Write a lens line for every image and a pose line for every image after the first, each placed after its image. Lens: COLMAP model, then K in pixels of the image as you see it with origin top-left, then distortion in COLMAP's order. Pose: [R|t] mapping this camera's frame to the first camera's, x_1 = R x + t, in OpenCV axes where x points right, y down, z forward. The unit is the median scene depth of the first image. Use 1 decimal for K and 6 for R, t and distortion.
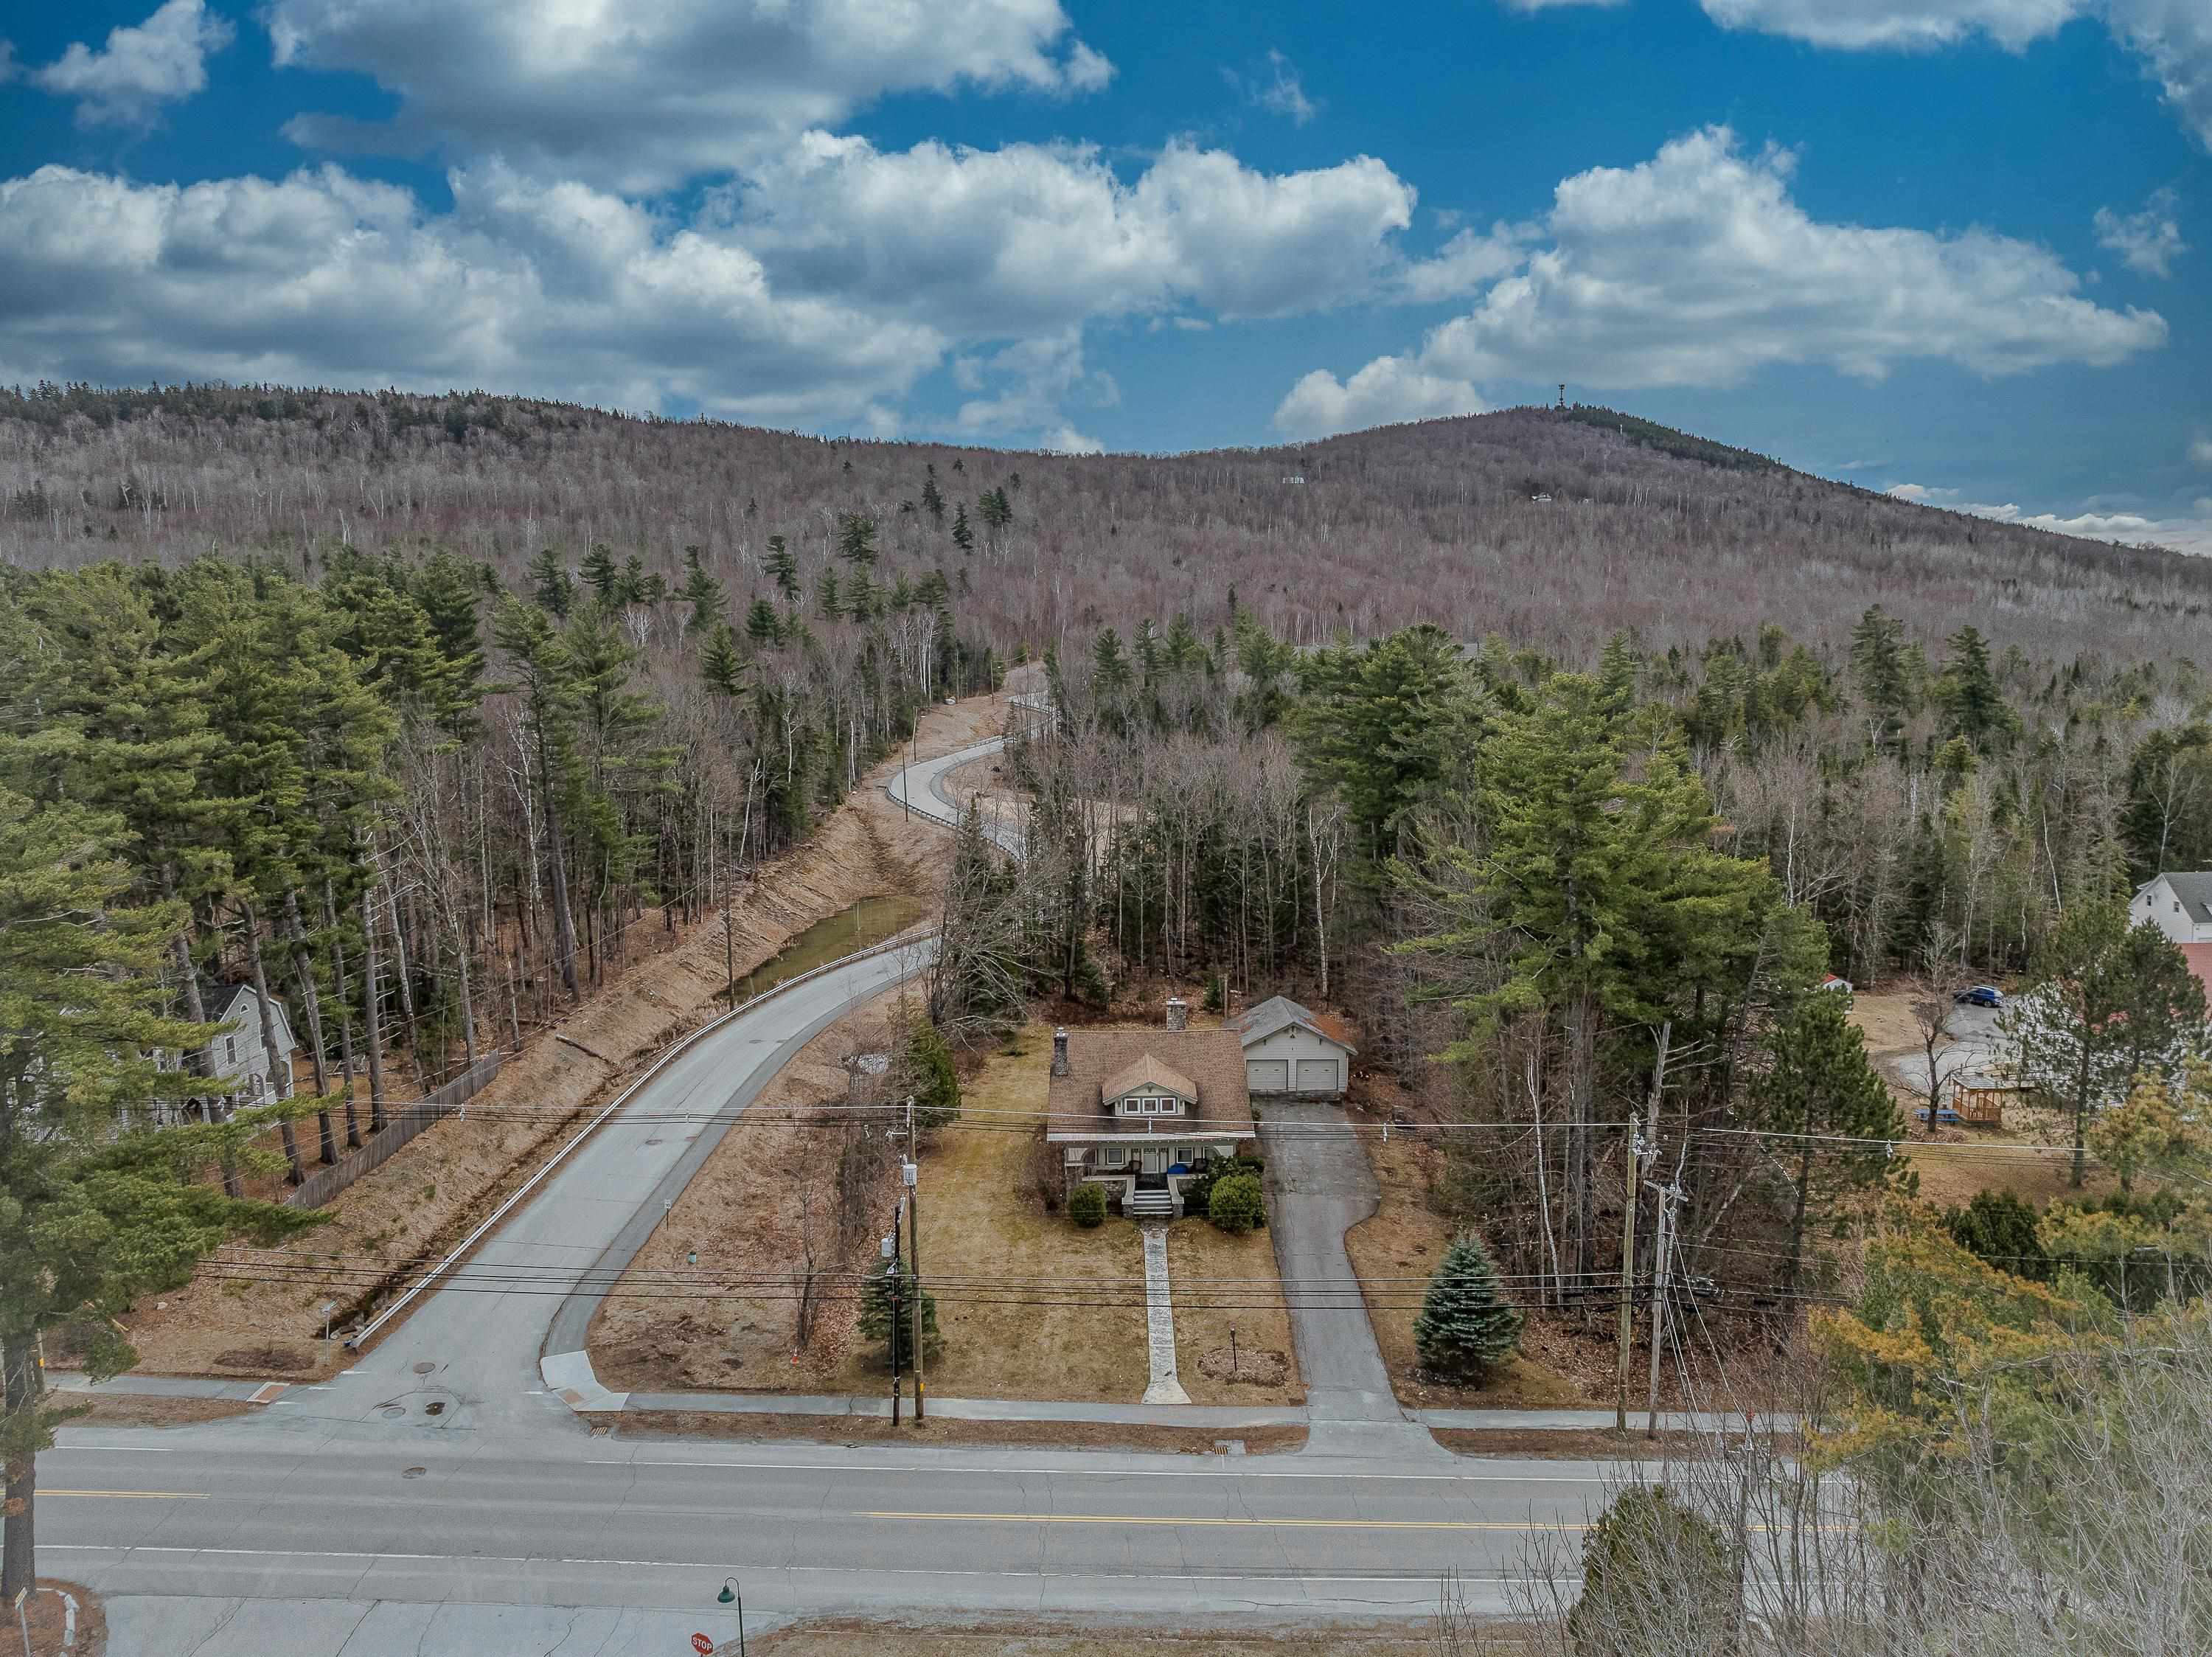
lens RADIAL K [[1561.4, 0, 1101.6], [0, 1561.4, 820.6], [0, 0, 1]] dist [-0.035146, 0.002316]
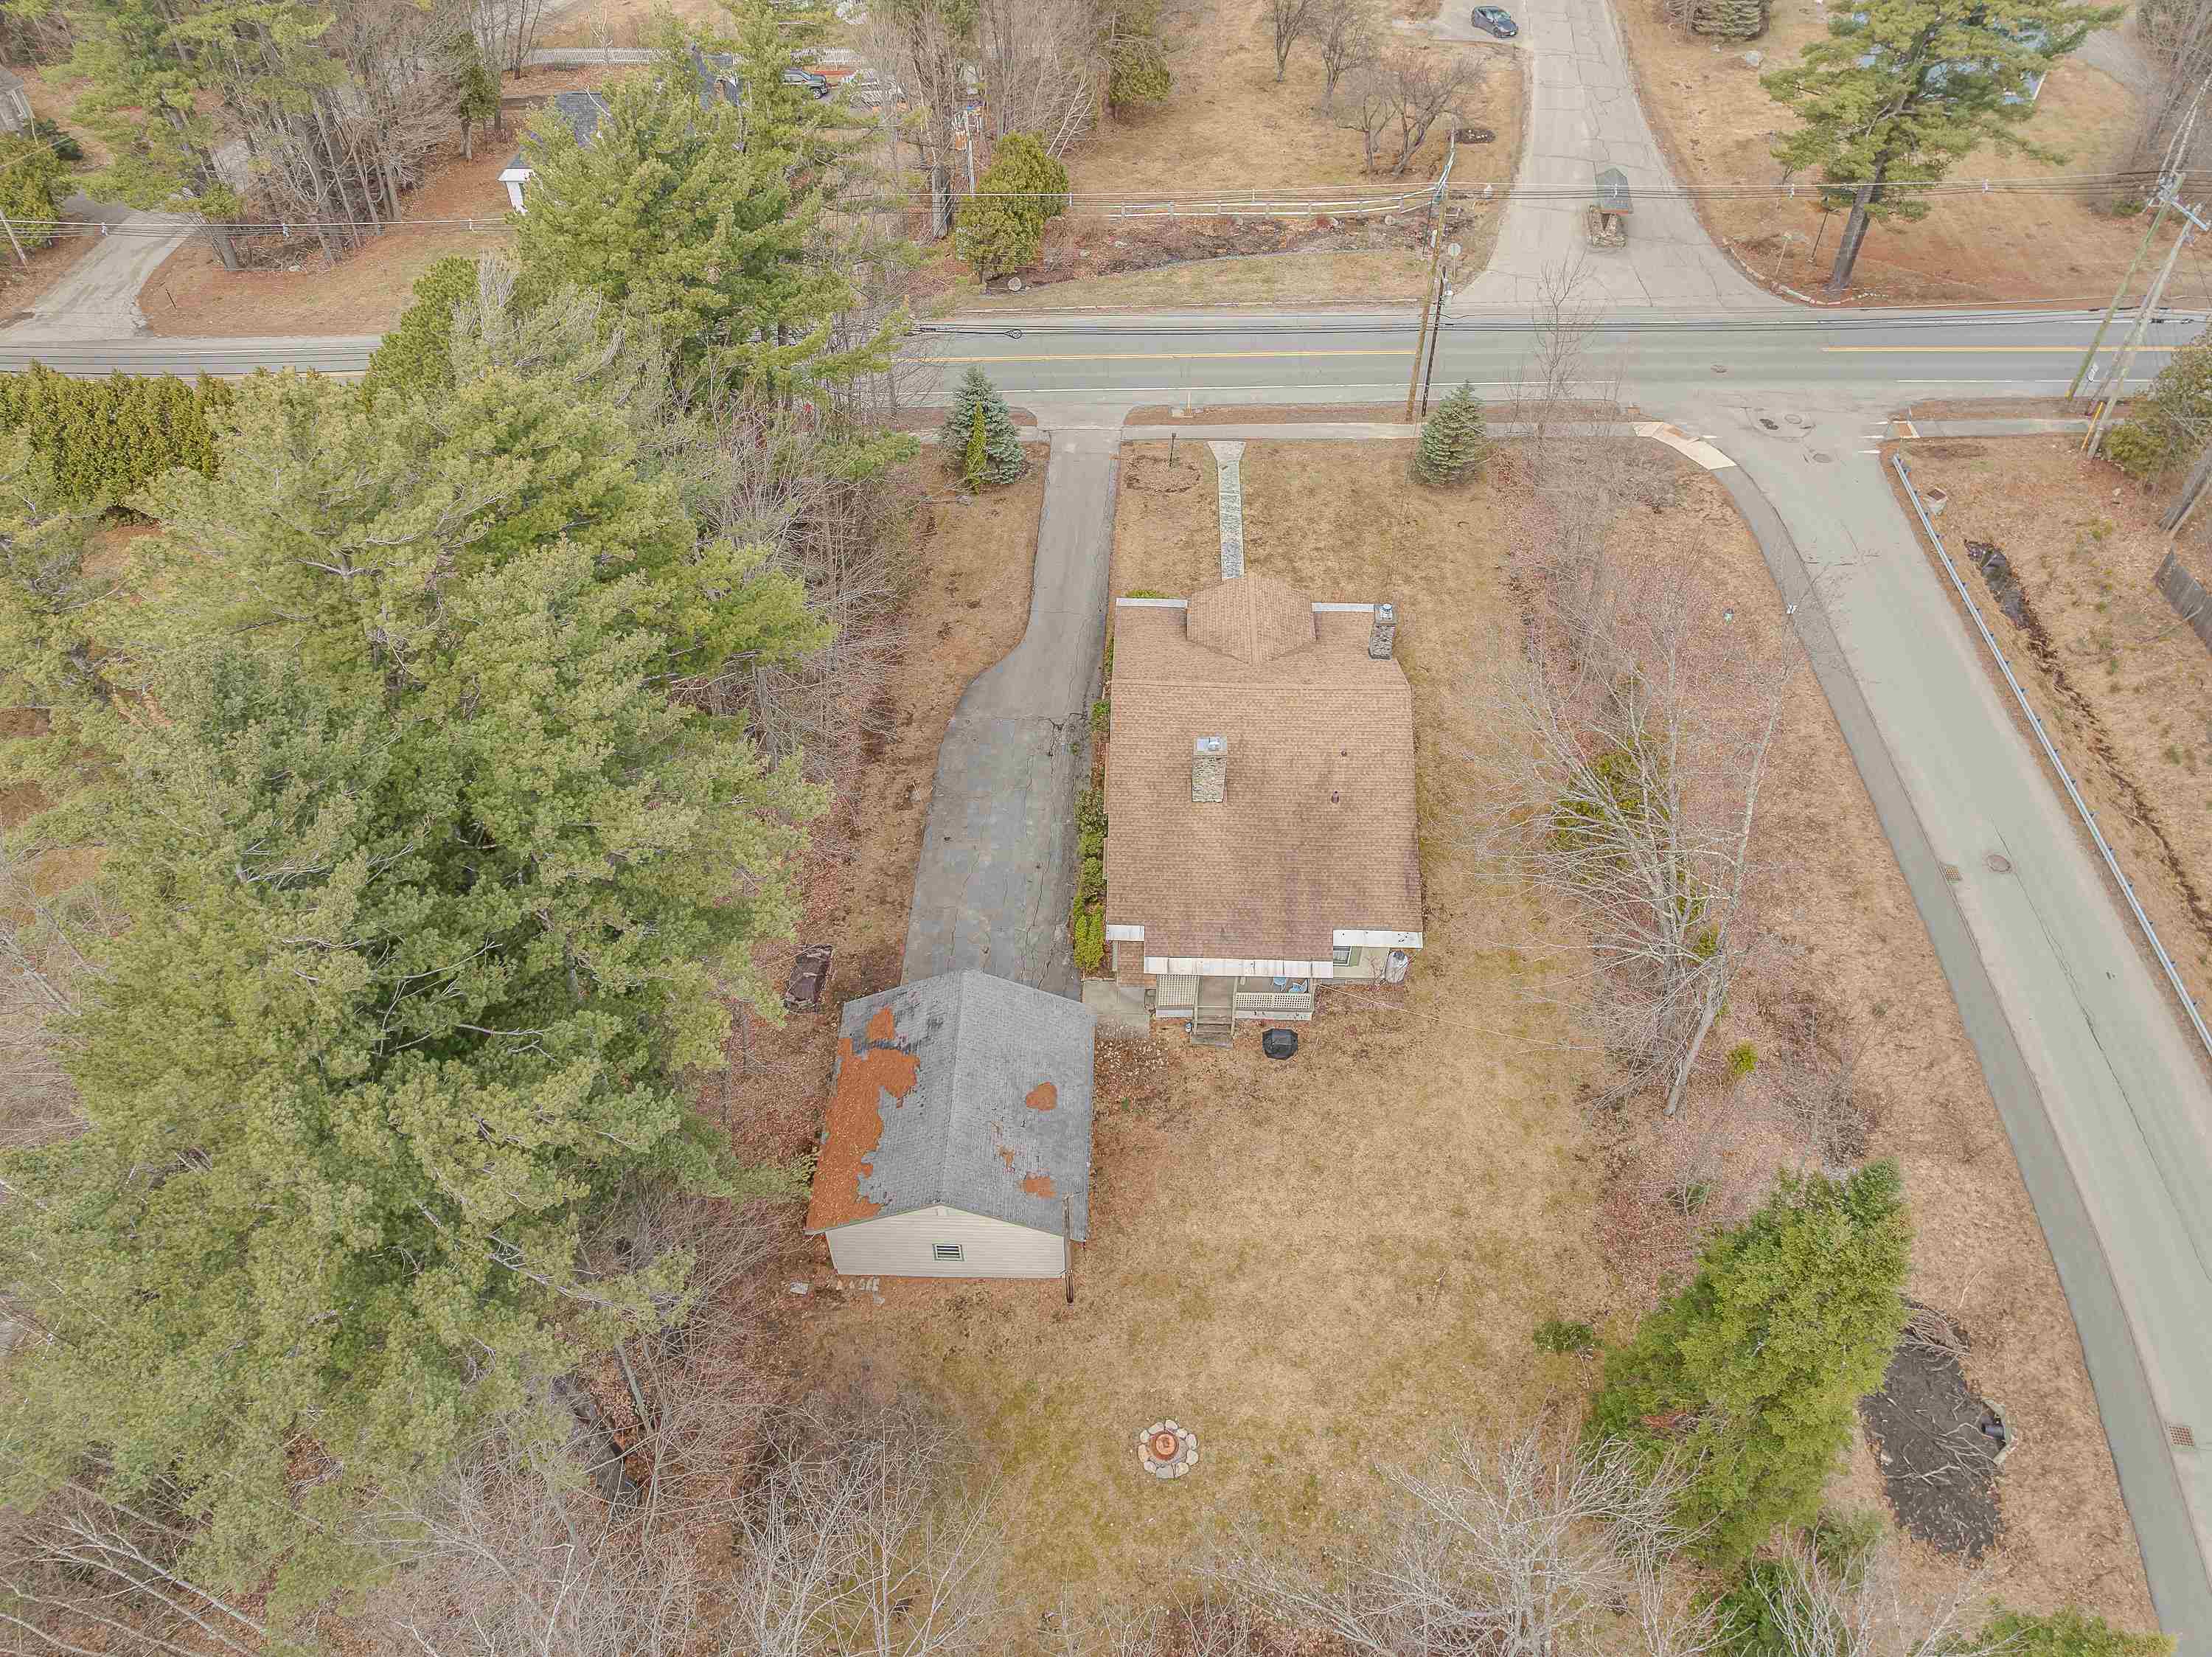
lens RADIAL K [[1561.4, 0, 1101.6], [0, 1561.4, 820.6], [0, 0, 1]] dist [-0.035146, 0.002316]
pose [[-0.999602, -0.009703, 0.026504, 0.086710], [0.015478, 0.596773, 0.802261, -0.390933], [-0.023601, 0.802352, -0.596385, 1.617317]]
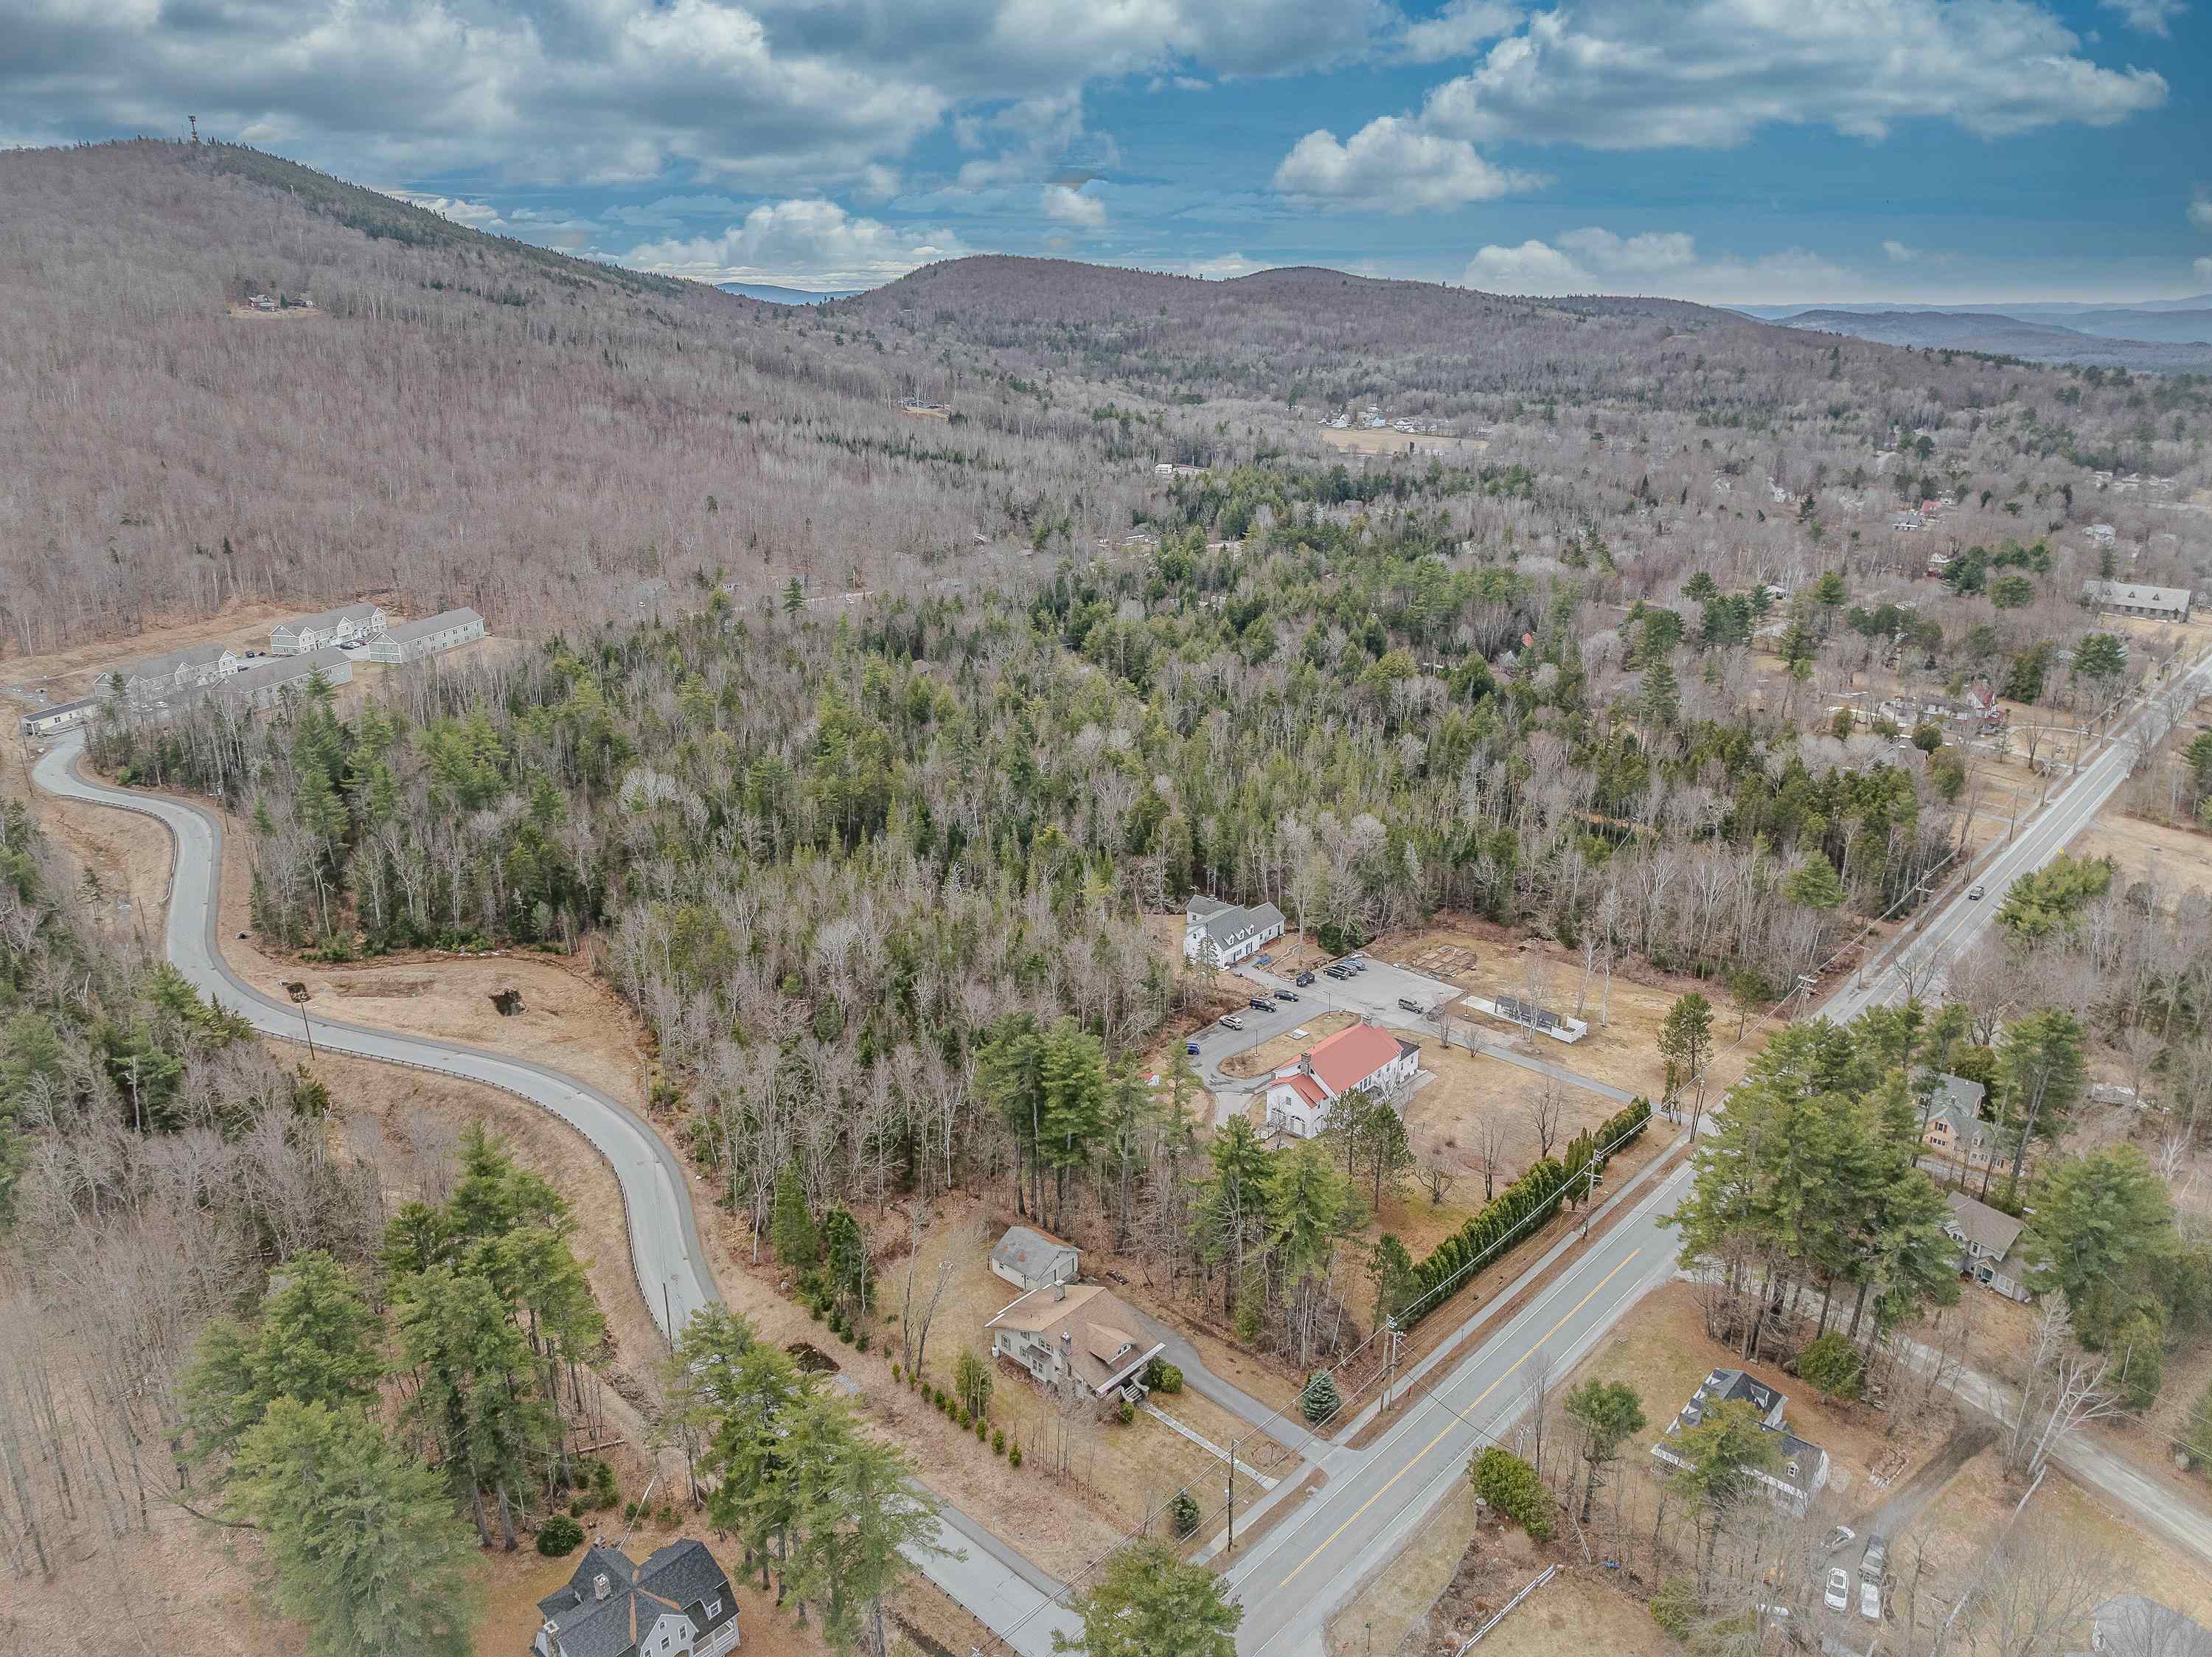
lens RADIAL K [[1561.4, 0, 1101.6], [0, 1561.4, 820.6], [0, 0, 1]] dist [-0.035146, 0.002316]
pose [[0.659332, -0.229005, 0.716127, -1.382739], [0.076448, 0.967967, 0.239154, -1.061670], [-0.747955, -0.102936, 0.655719, -0.291314]]
